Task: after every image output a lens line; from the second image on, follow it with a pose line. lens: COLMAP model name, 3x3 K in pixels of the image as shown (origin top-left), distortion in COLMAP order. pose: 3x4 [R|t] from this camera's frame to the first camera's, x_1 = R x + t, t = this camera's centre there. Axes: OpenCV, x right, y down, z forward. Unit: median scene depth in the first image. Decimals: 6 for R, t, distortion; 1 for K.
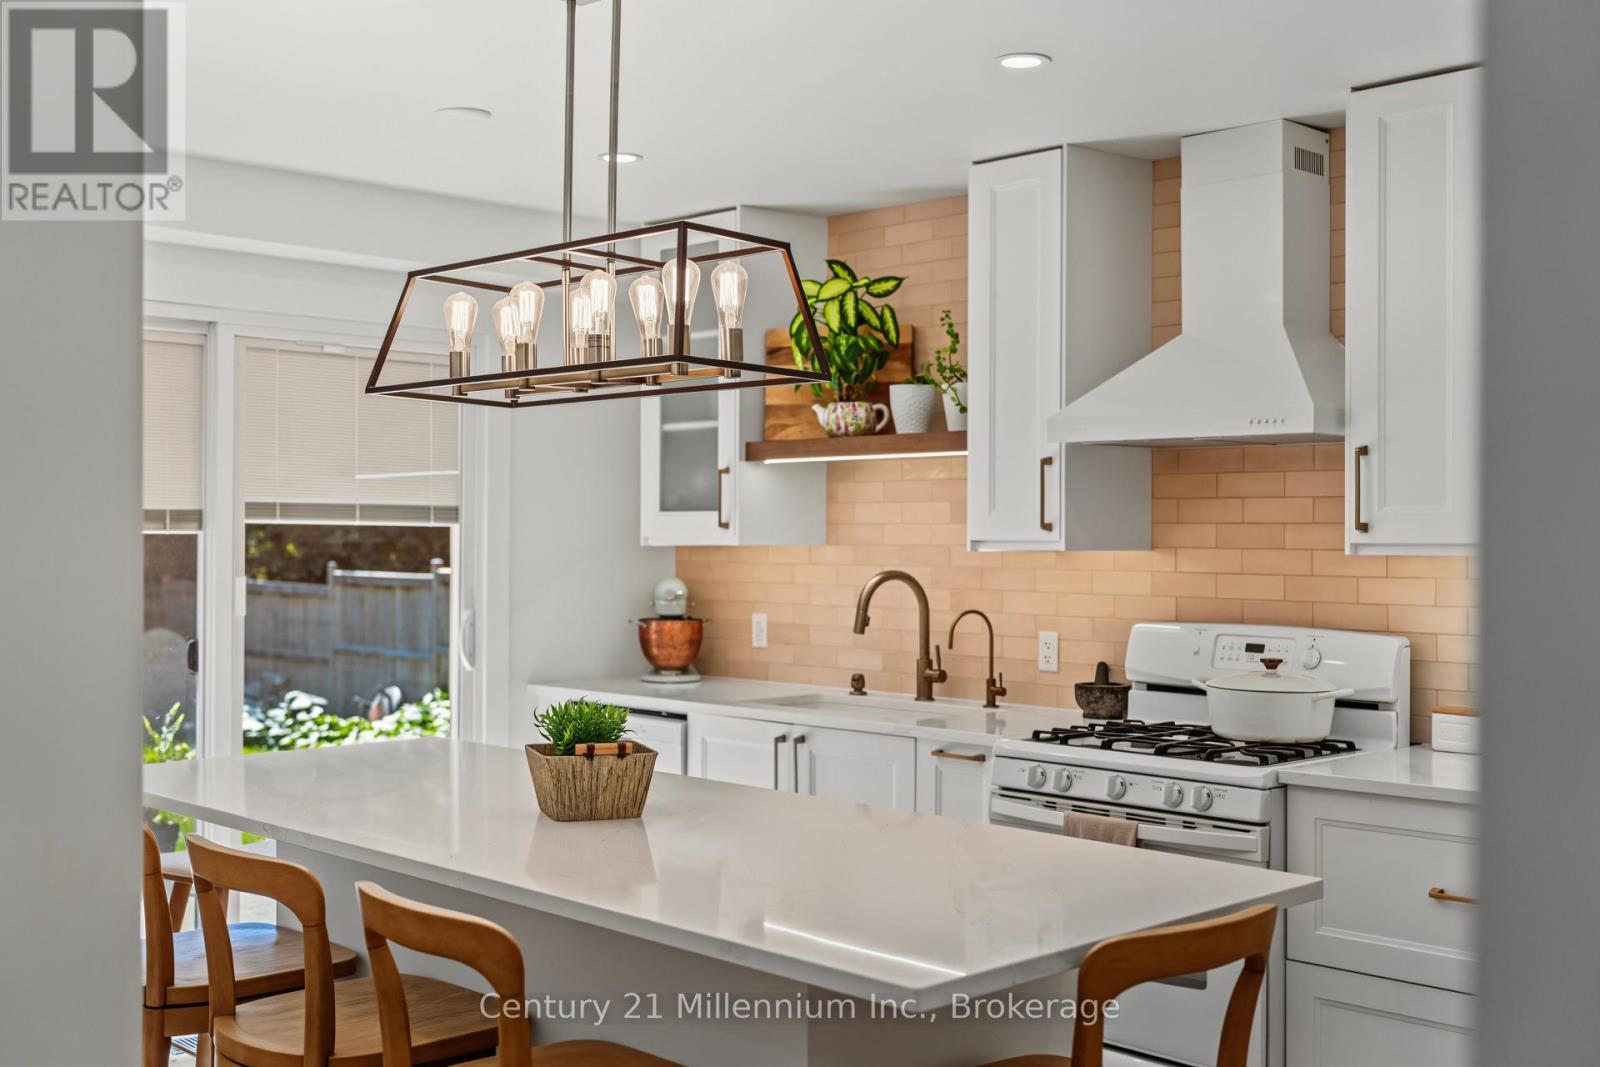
lens RADIAL K [[1686.6, 0, 800.0], [0, 1686.6, 533.5], [0, 0, 1]] dist [0.005669, 0.005158]
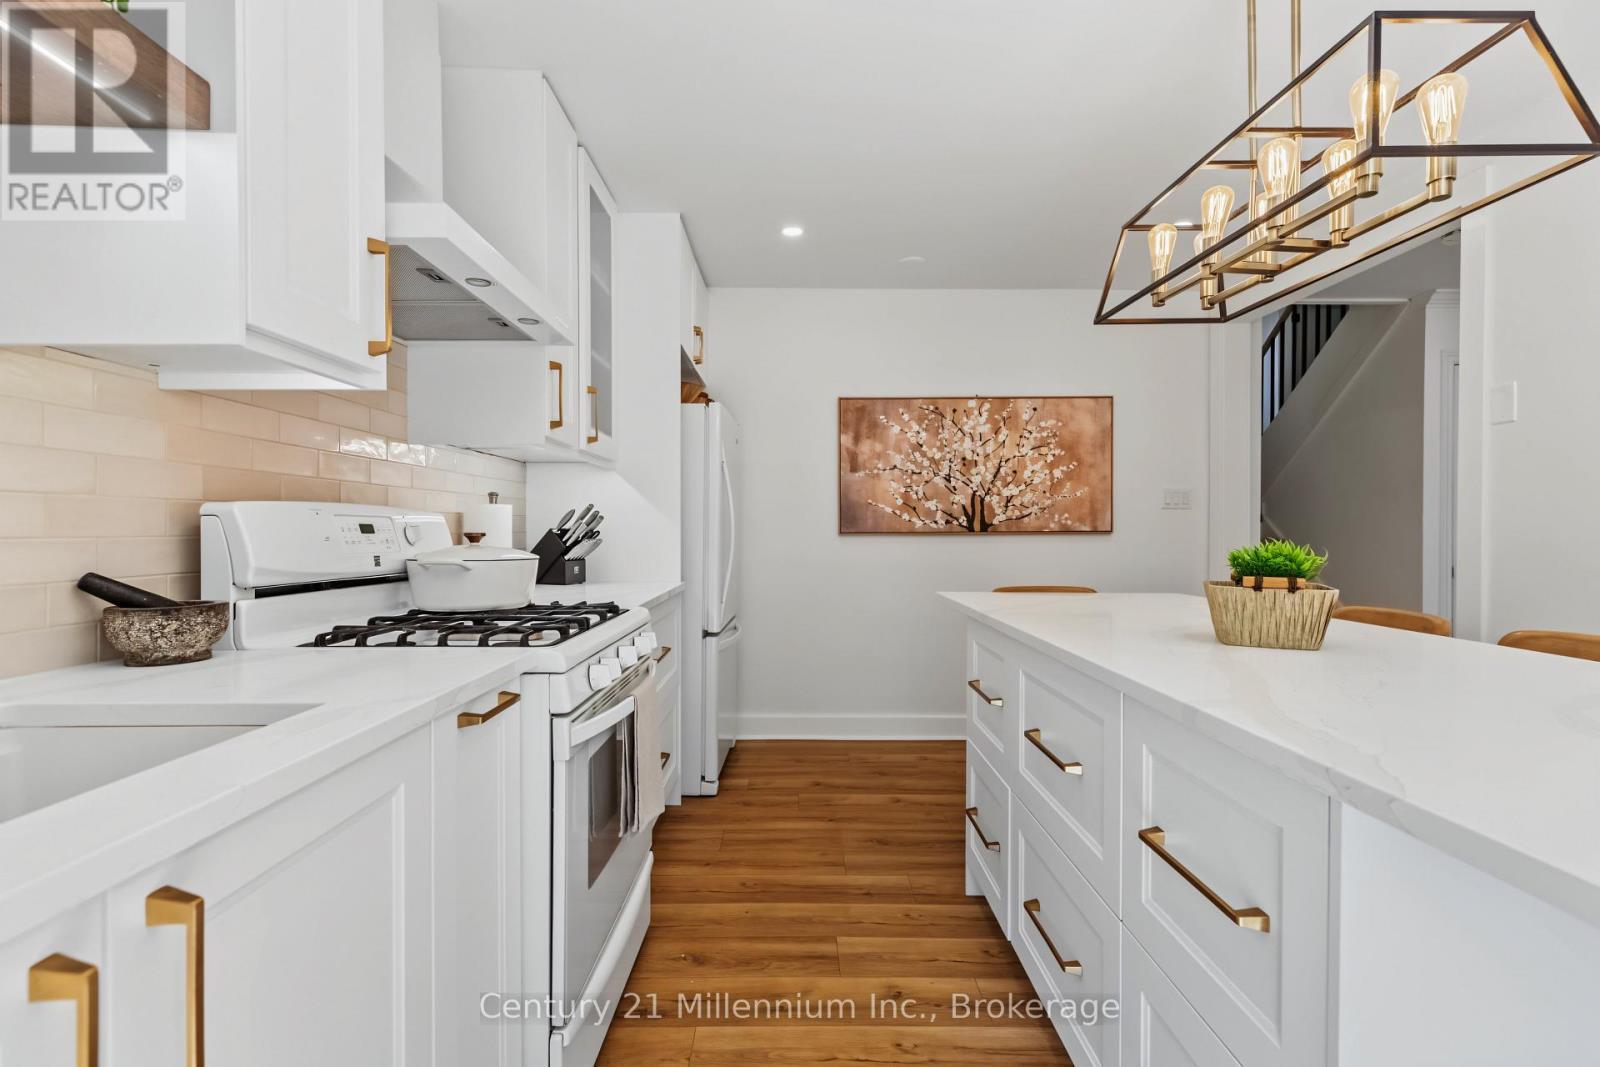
lens RADIAL K [[709.4, 0, 800.0], [0, 709.4, 533.5], [0, 0, 1]] dist [-0.013067, 0.000145]
pose [[-0.702617, -0.014059, 0.711429, -0.160168], [-0.006078, 0.999887, 0.013757, 0.062432], [-0.711542, 0.005342, -0.702623, 1.074225]]
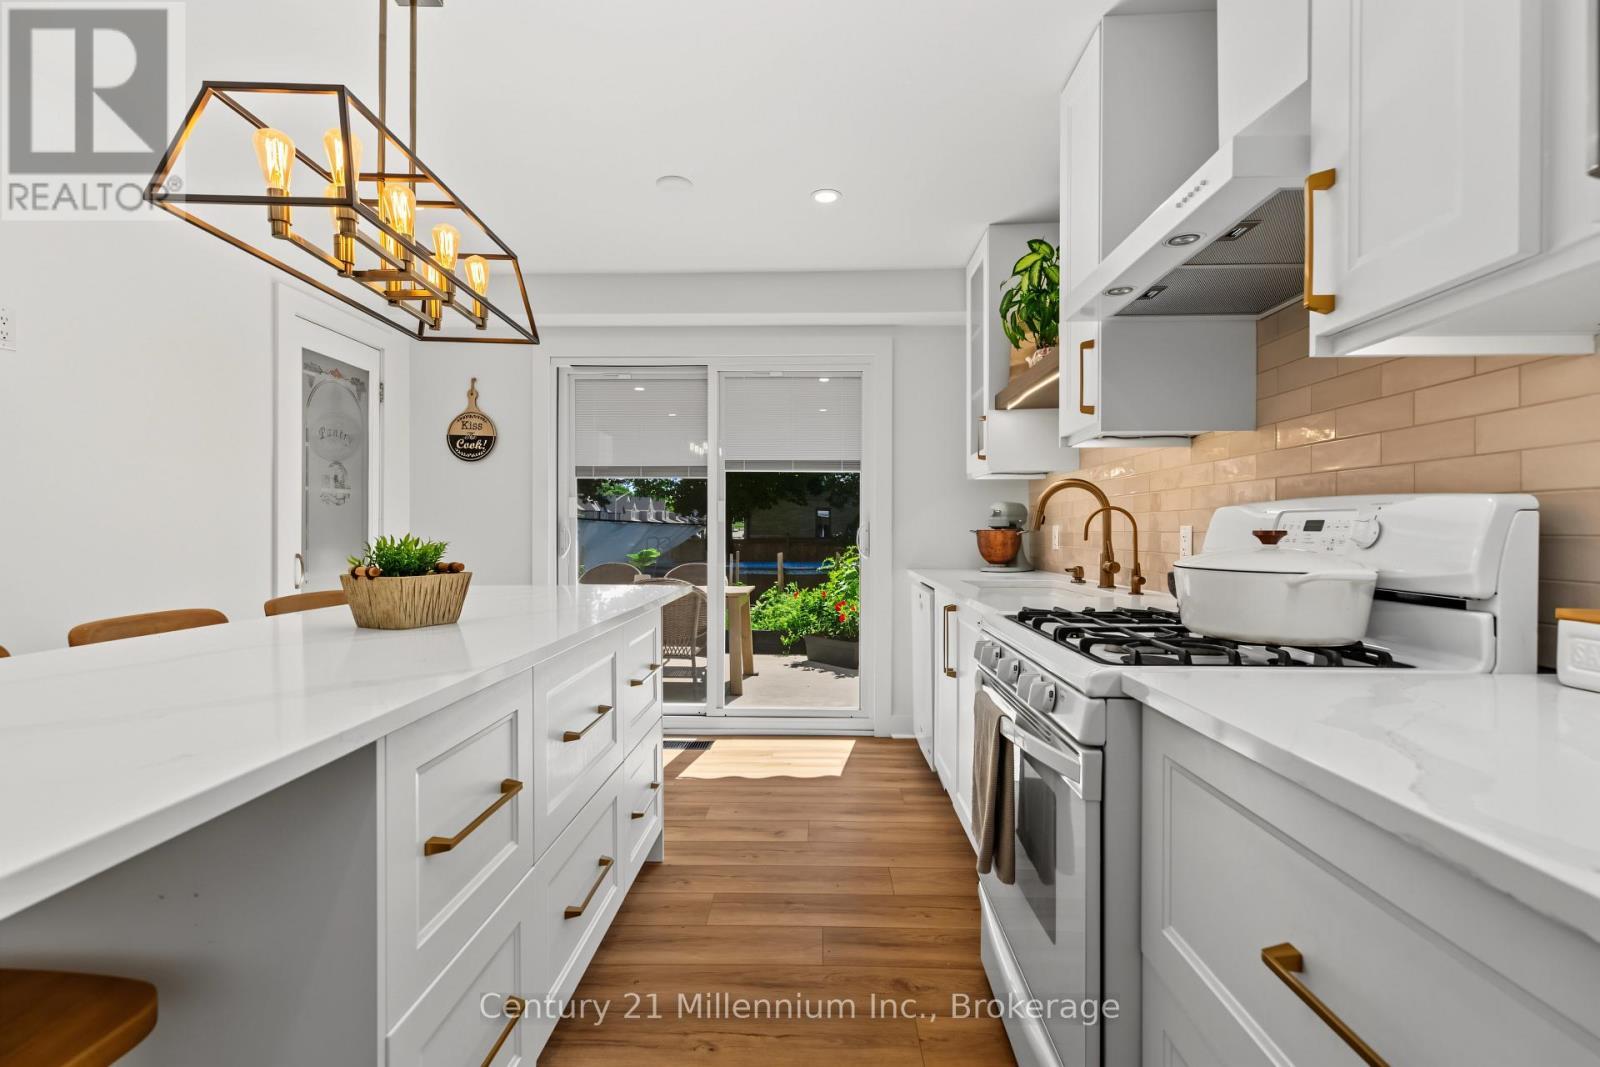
lens RADIAL K [[709.4, 0, 800.0], [0, 709.4, 533.5], [0, 0, 1]] dist [-0.013067, 0.000145]
pose [[0.678371, -0.000825, -0.734719, 0.339860], [0.001544, 0.999999, 0.000302, 0.069521], [0.734718, -0.001340, 0.678371, 0.586527]]
